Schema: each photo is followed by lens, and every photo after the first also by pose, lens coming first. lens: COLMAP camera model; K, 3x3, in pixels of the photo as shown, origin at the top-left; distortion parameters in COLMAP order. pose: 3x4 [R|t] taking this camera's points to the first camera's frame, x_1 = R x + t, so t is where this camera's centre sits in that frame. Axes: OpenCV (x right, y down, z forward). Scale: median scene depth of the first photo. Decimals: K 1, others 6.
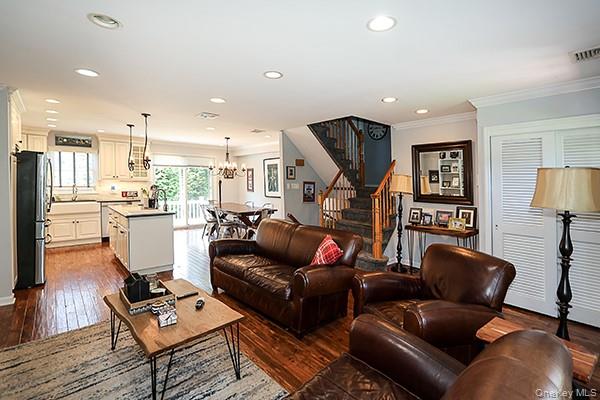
lens RADIAL K [[278.3, 0, 298.5], [0, 278.3, 202.9], [0, 0, 1]] dist [-0.018934, 0.000334]
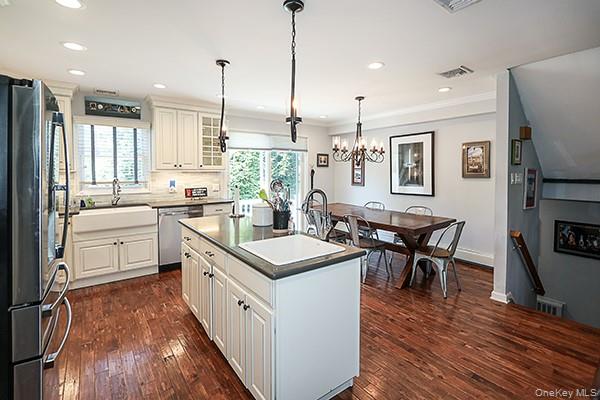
lens RADIAL K [[278.3, 0, 301.1], [0, 278.3, 191.4], [0, 0, 1]] dist [-0.018934, 0.000334]
pose [[0.996958, -0.008332, -0.077491, -0.339923], [0.008058, 0.999960, -0.003842, -0.032342], [0.077520, 0.003206, 0.996986, 0.401123]]
